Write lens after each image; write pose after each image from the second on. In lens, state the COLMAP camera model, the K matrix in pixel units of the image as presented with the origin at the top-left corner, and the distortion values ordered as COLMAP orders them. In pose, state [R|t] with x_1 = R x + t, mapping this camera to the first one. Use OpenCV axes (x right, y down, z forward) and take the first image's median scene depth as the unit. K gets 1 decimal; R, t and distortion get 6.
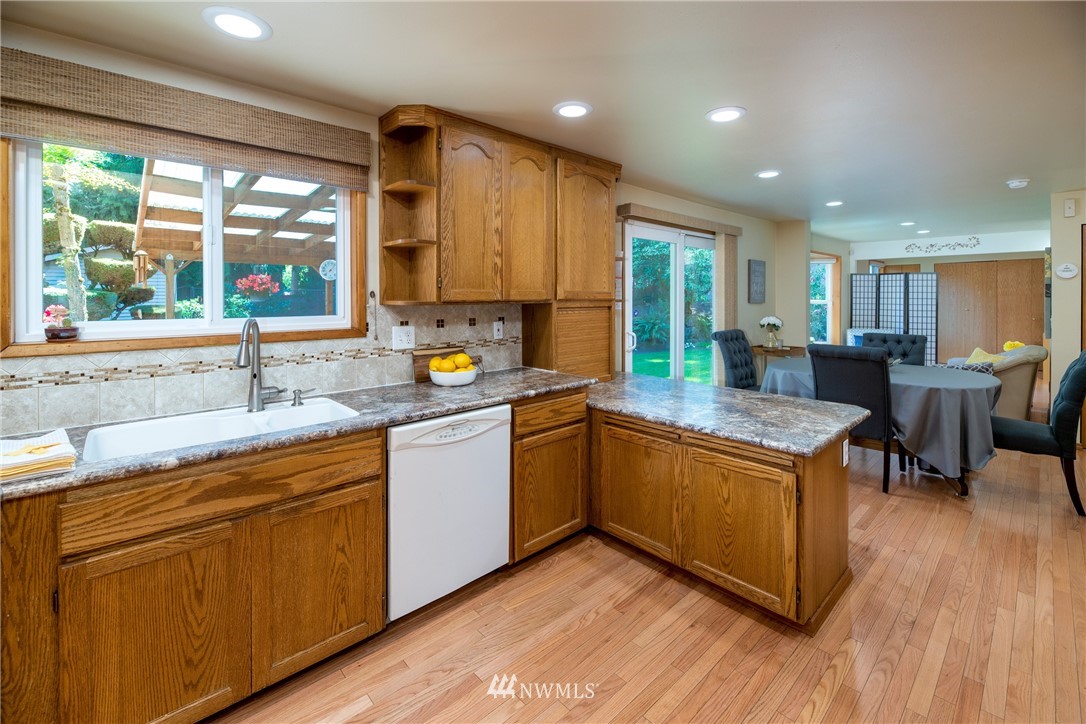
lens RADIAL K [[462.3, 0, 544.5], [0, 462.3, 298.3], [0, 0, 1]] dist [-0.000873, -0.000939]
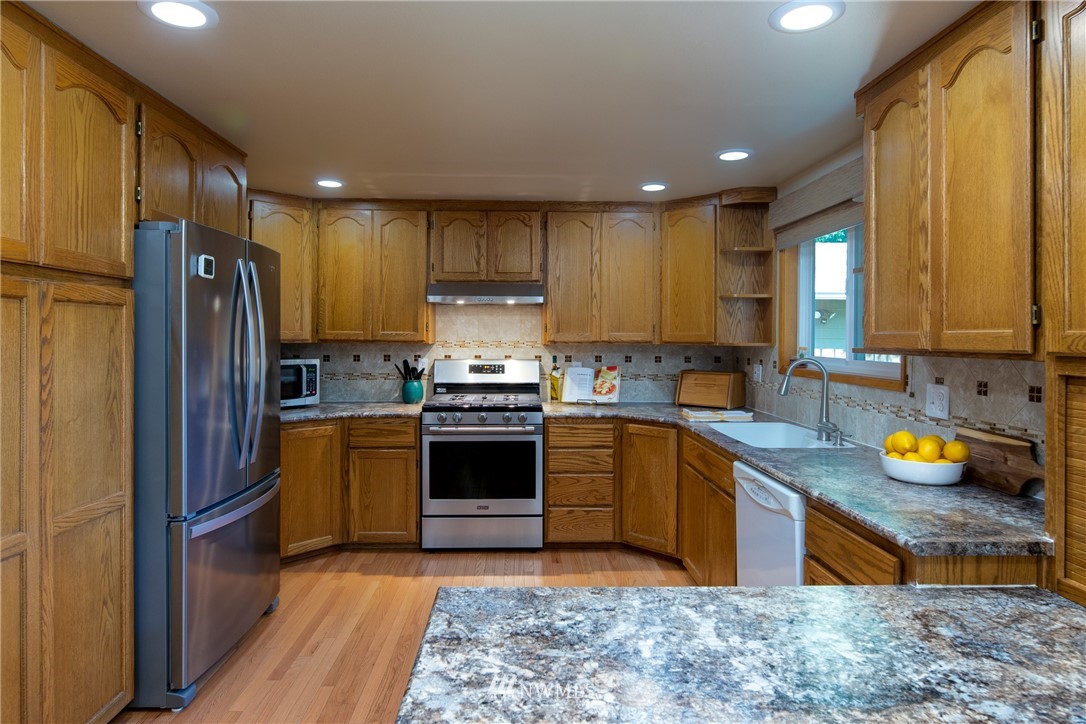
lens RADIAL K [[631.8, 0, 531.4], [0, 631.8, 341.5], [0, 0, 1]] dist [-0.001845, -0.005176]
pose [[-0.661440, 0.005601, -0.749977, 0.799377], [-0.005855, 0.999903, 0.012631, -0.012603], [0.749975, 0.012746, -0.661343, 1.161680]]
